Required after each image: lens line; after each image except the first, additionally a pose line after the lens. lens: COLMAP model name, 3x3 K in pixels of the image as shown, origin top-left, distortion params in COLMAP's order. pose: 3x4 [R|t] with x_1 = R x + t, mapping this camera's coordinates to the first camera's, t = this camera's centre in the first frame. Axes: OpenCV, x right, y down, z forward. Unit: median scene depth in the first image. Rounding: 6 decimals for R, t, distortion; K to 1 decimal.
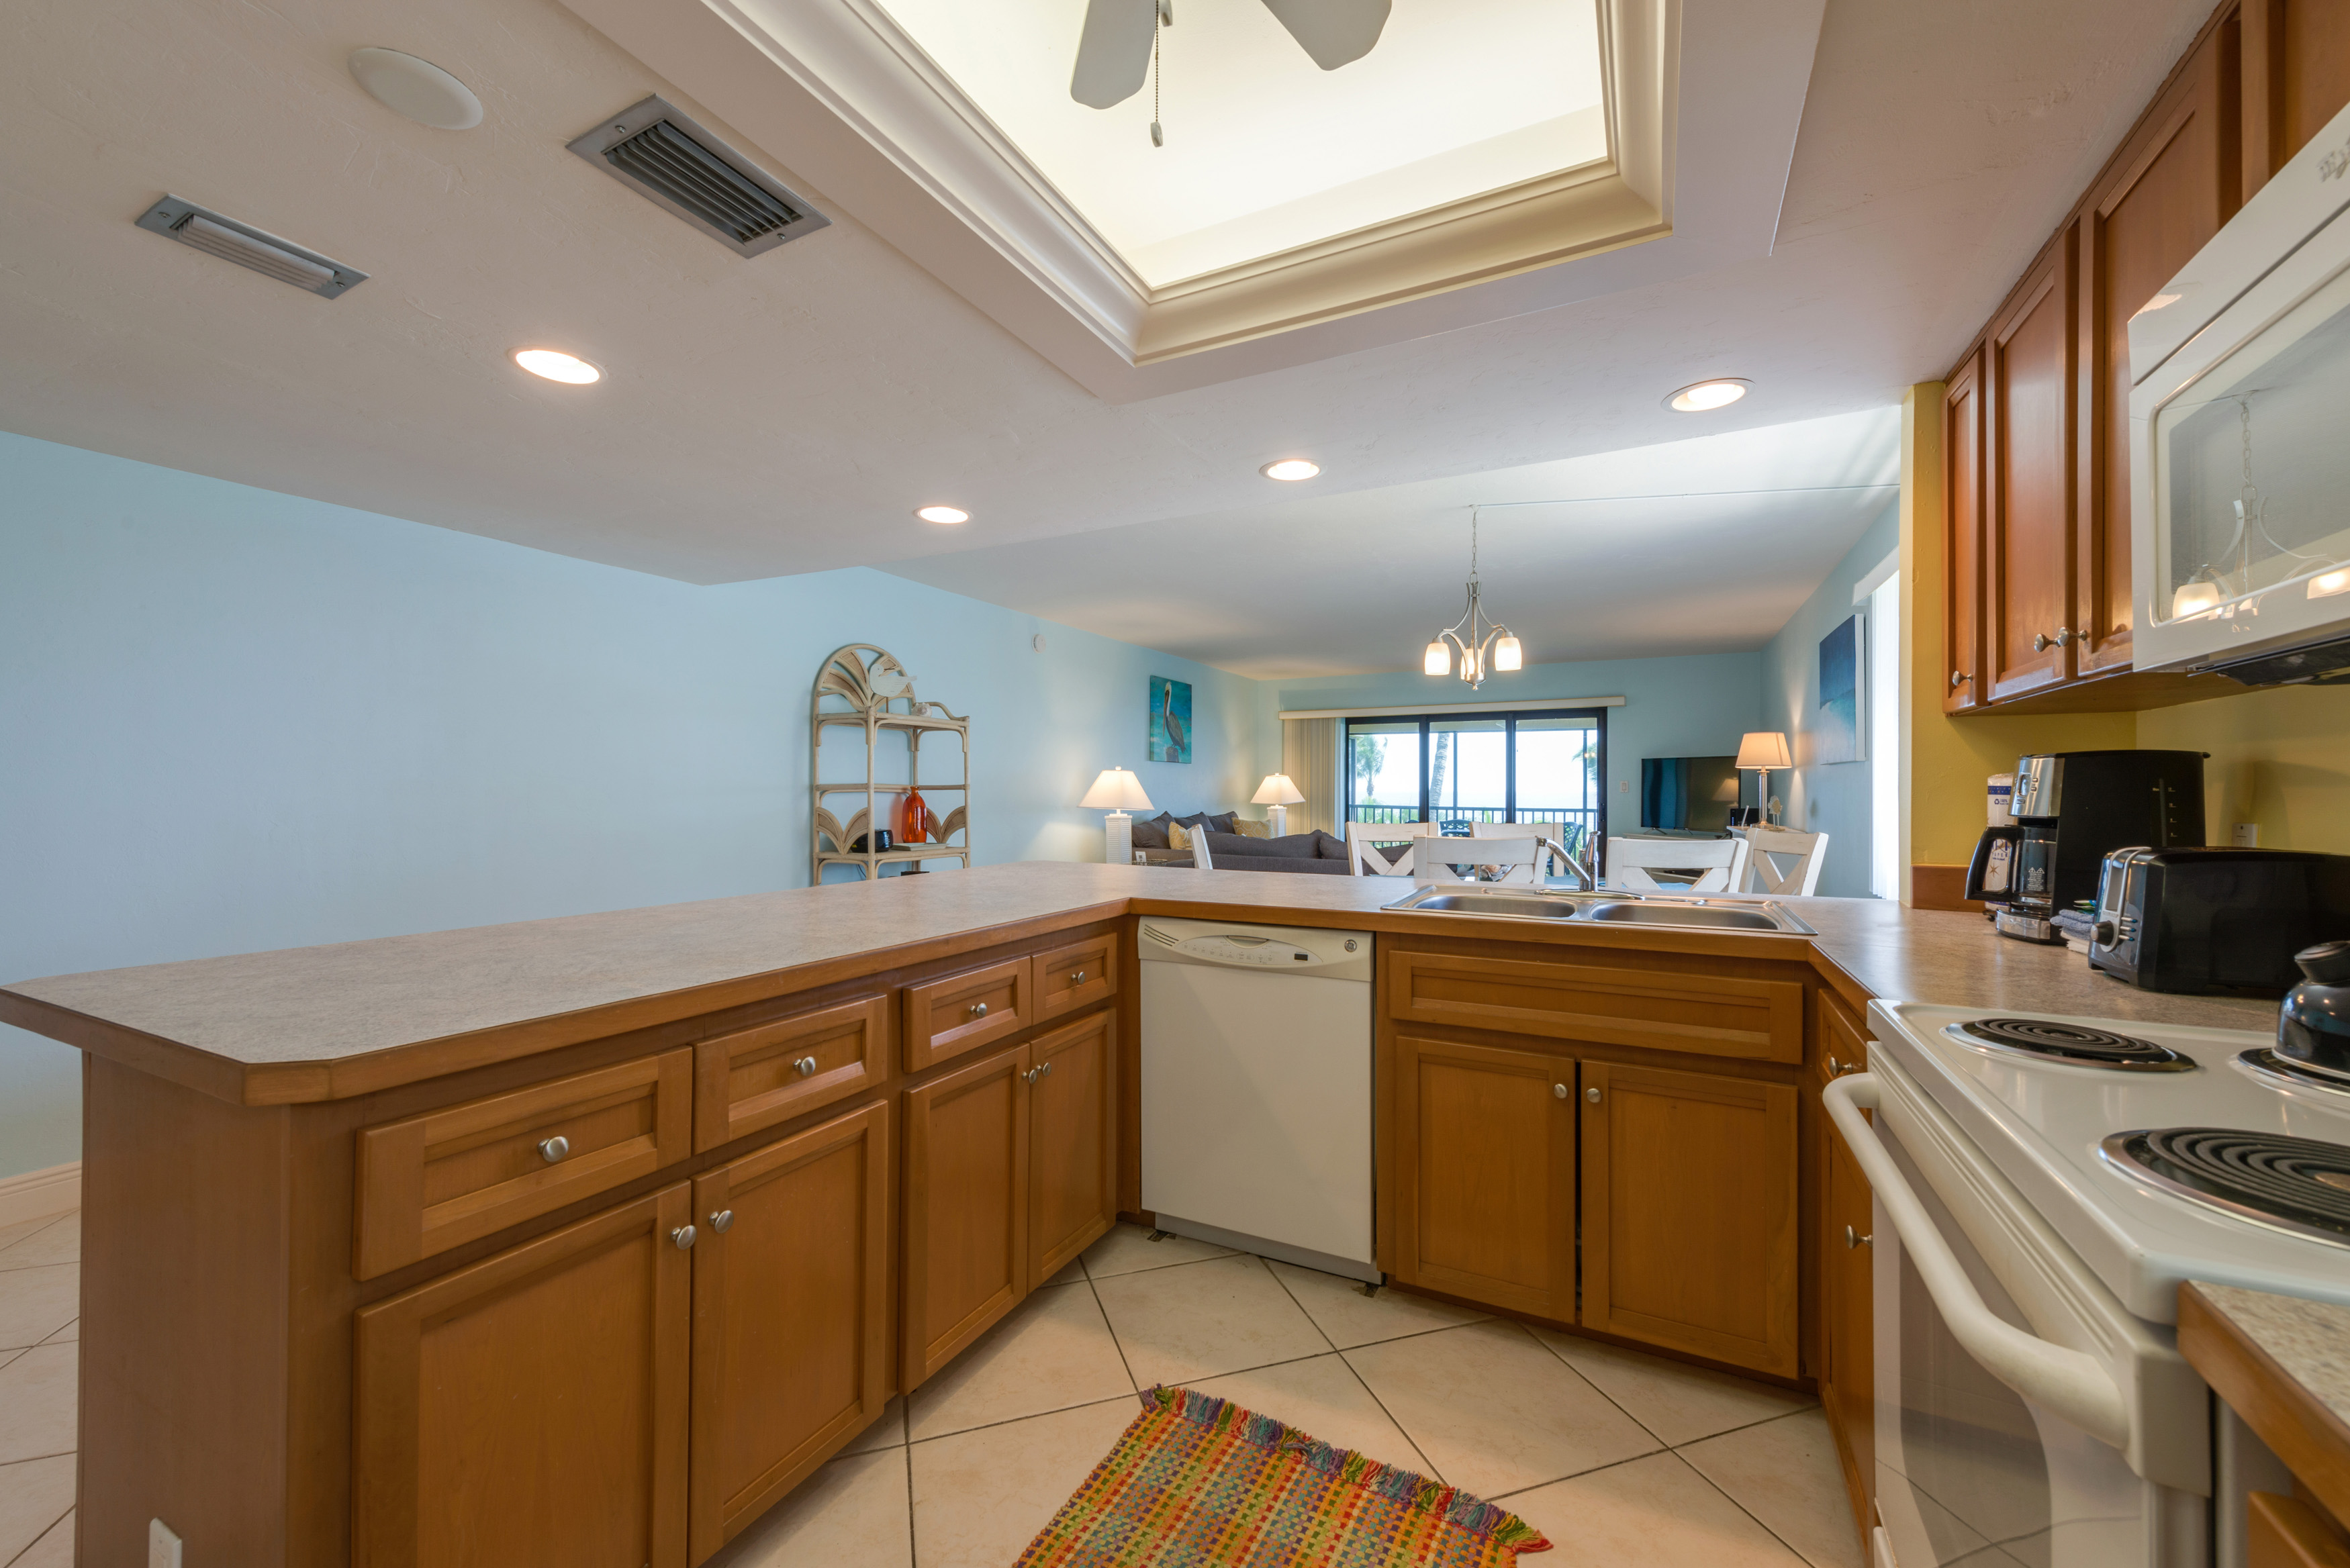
lens RADIAL K [[914.4, 0, 1175.0], [0, 914.4, 784.0], [0, 0, 1]] dist [0.018451, -0.010351]
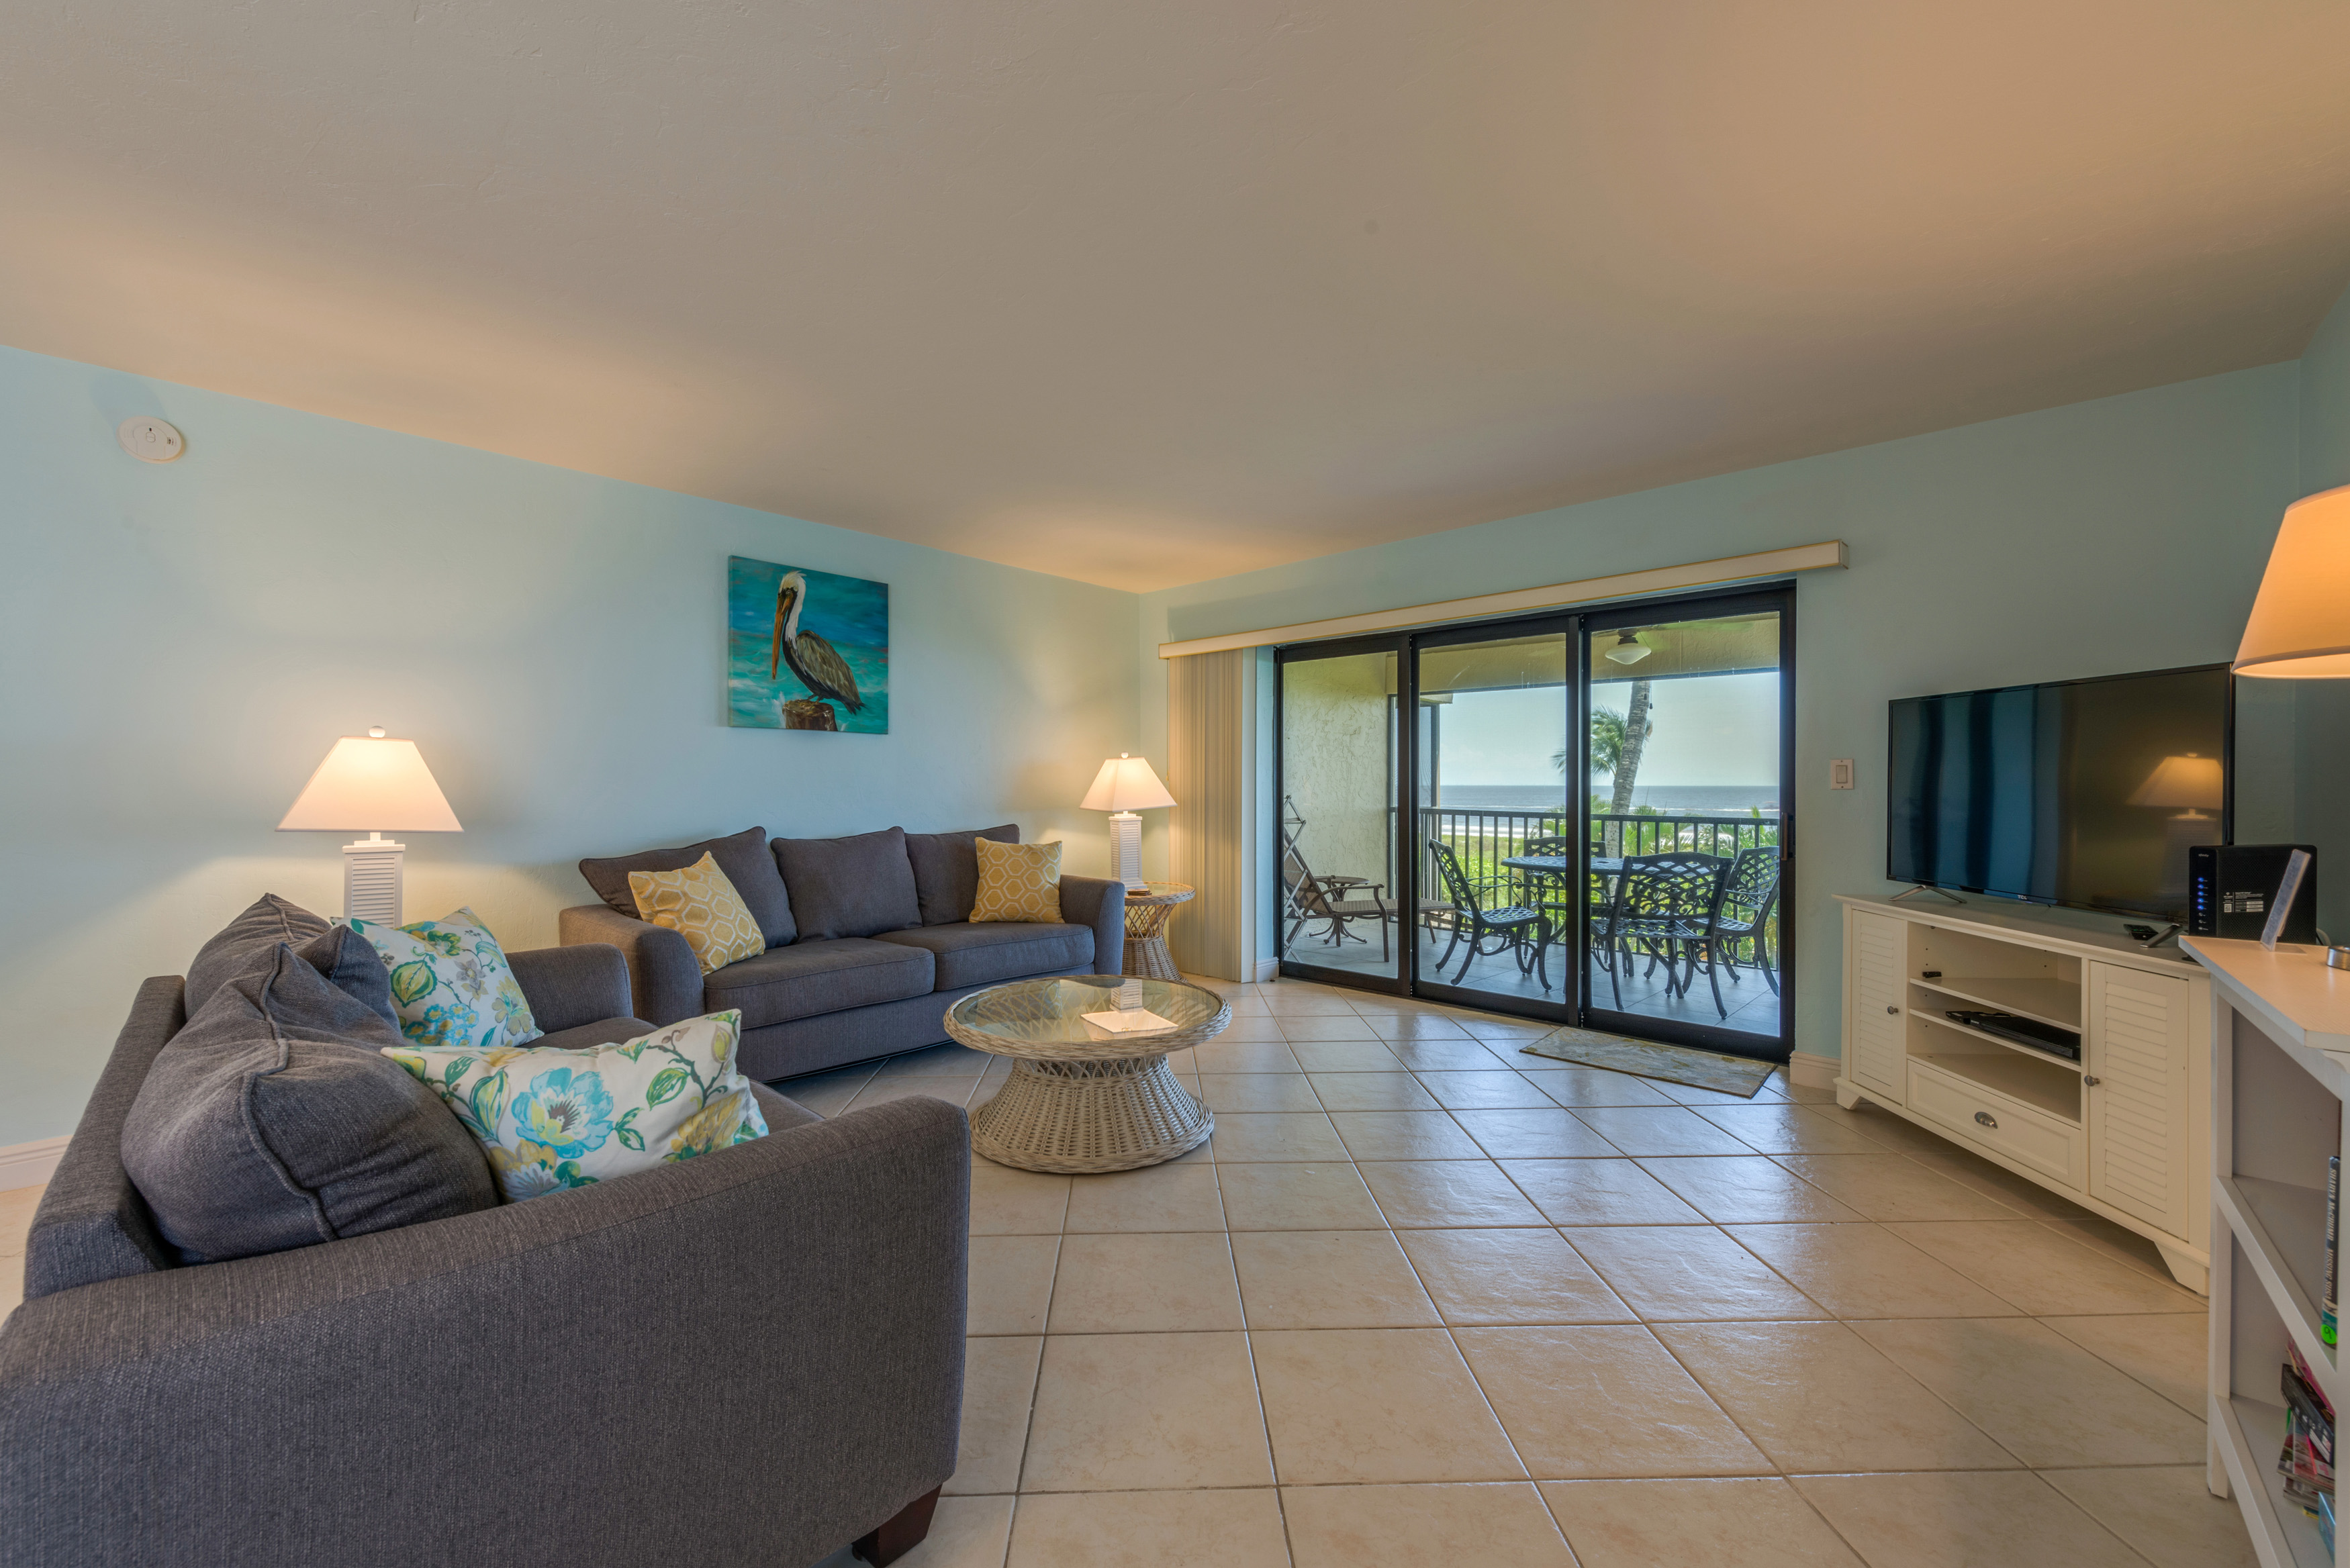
lens RADIAL K [[914.4, 0, 1175.0], [0, 914.4, 784.0], [0, 0, 1]] dist [0.018451, -0.010351]
pose [[0.964538, -0.003414, -0.263921, 1.282121], [0.004531, 0.999983, 0.003624, 0.019413], [0.263904, -0.004692, 0.964537, 2.190052]]
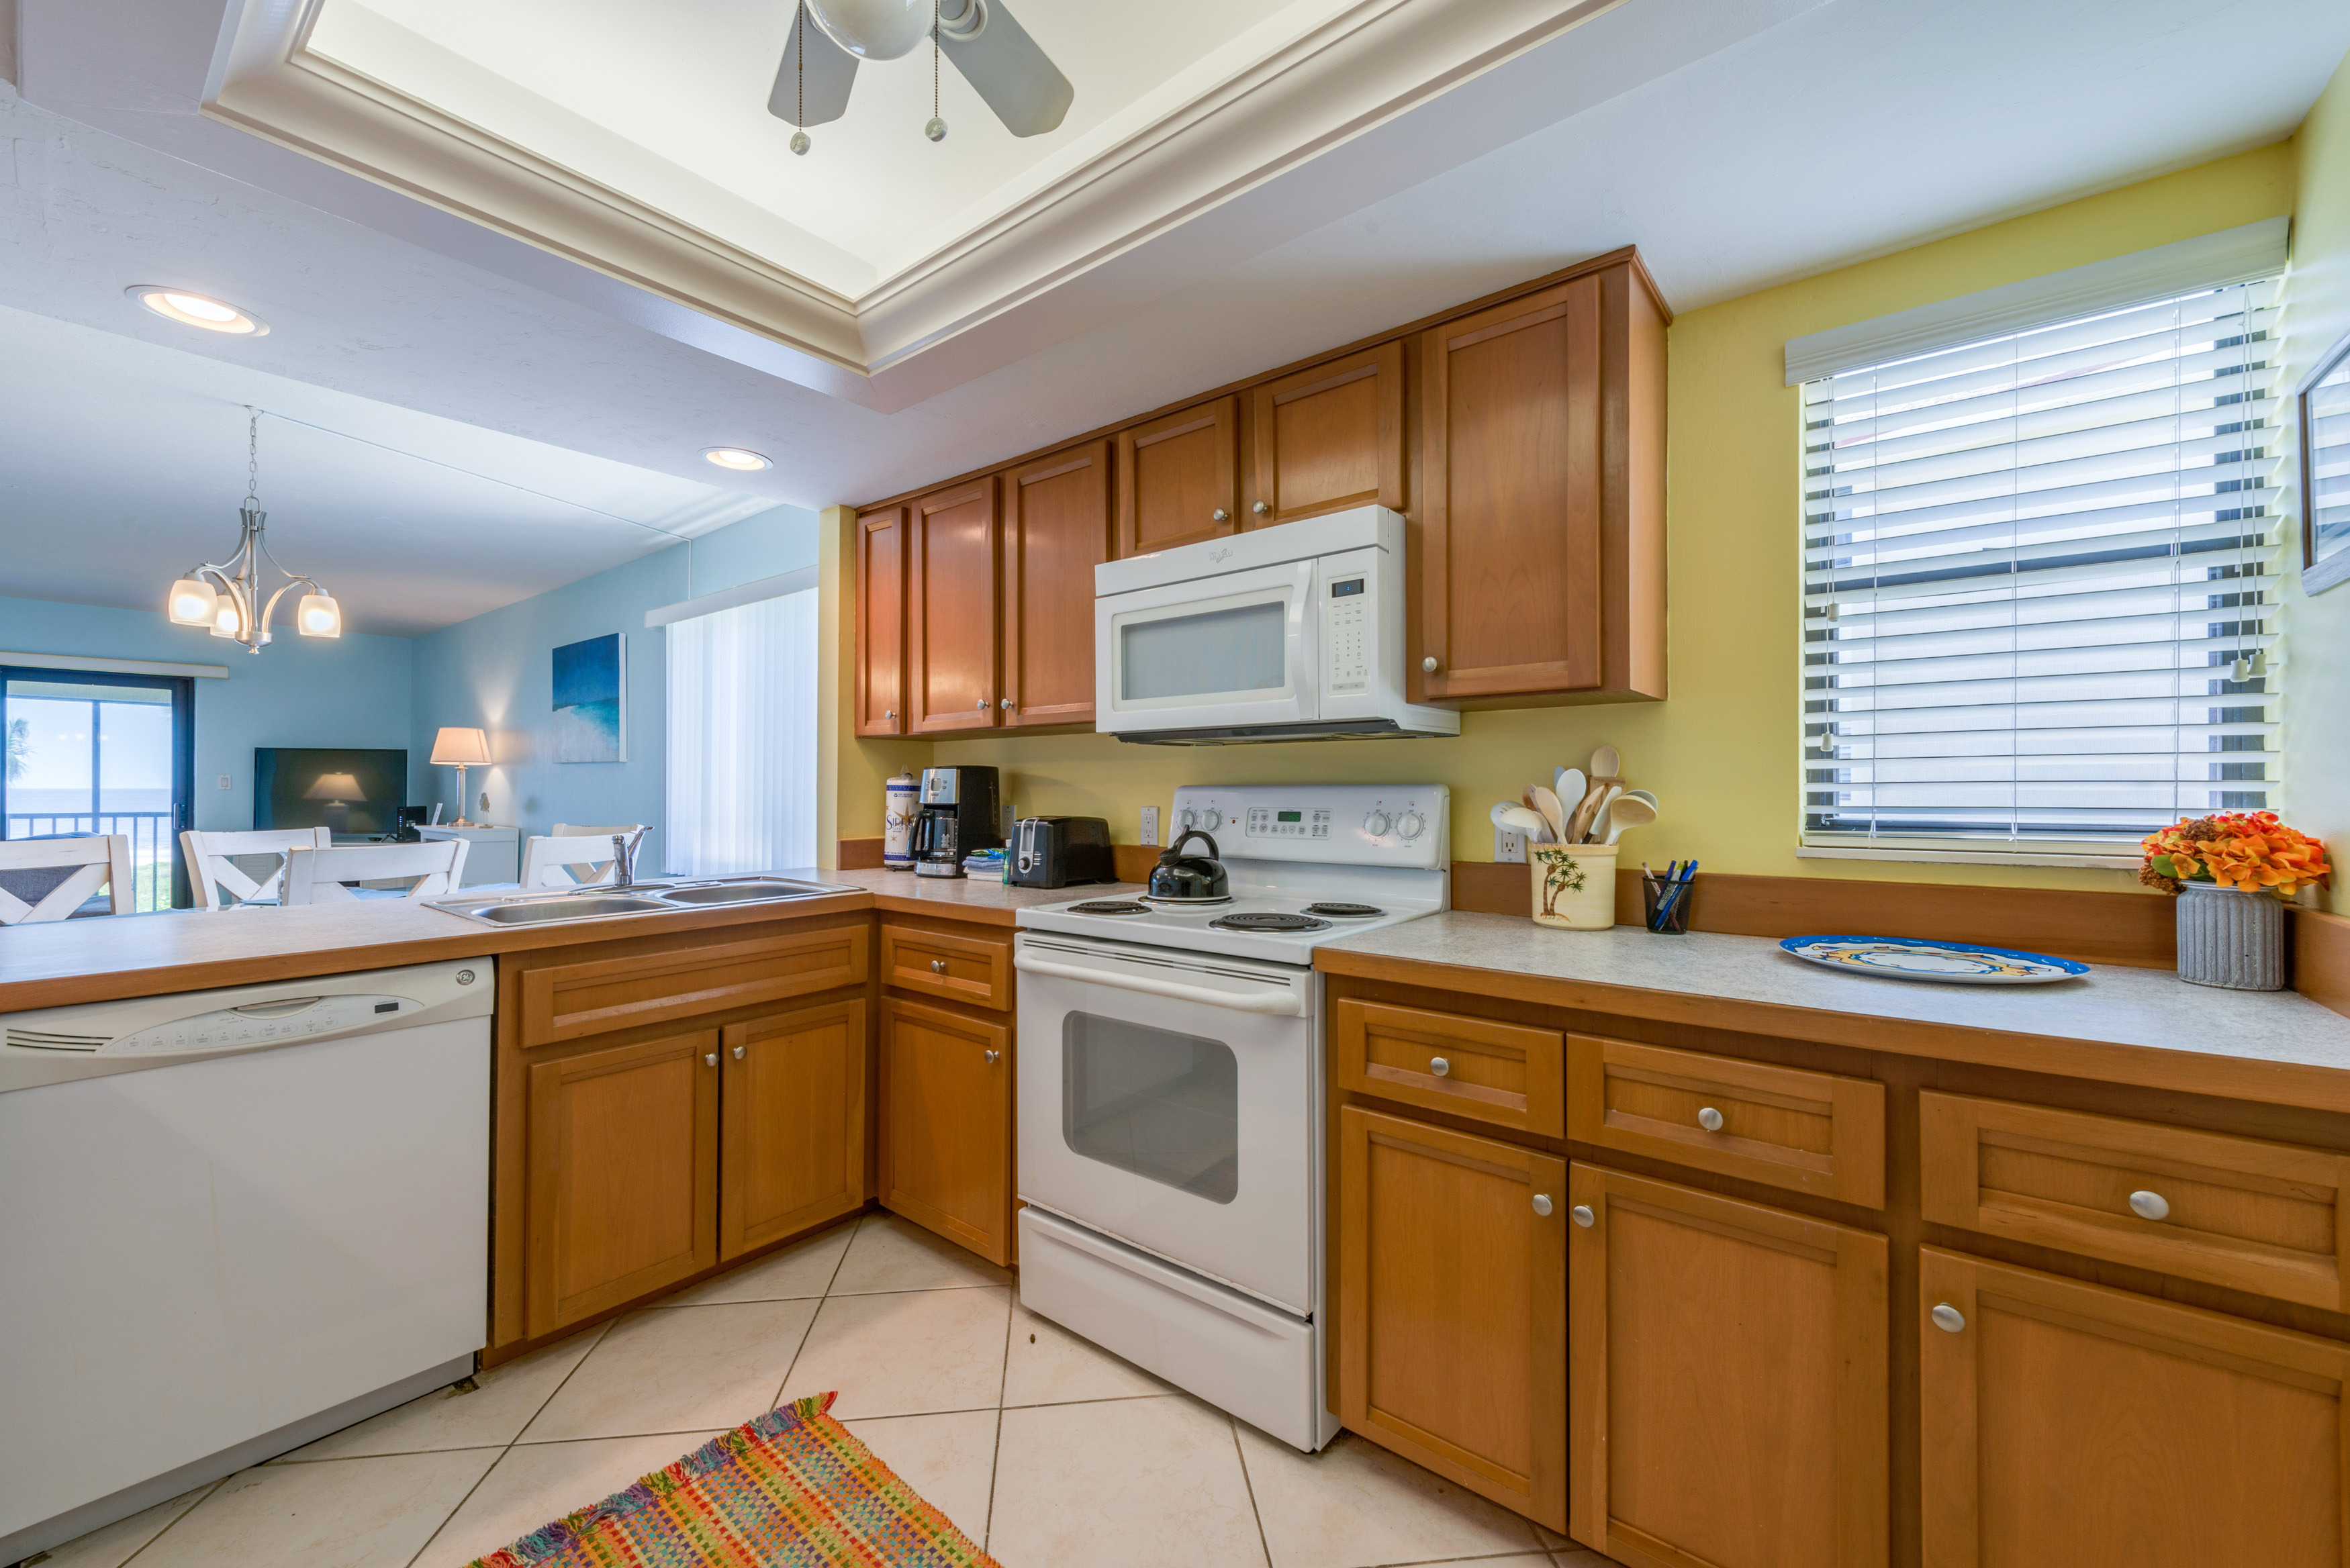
lens RADIAL K [[914.4, 0, 1175.0], [0, 914.4, 784.0], [0, 0, 1]] dist [0.018451, -0.010351]
pose [[0.192492, 0.002758, 0.981295, -0.502648], [-0.007098, 0.999974, -0.001418, -0.000987], [-0.981273, -0.006692, 0.192506, 0.214216]]
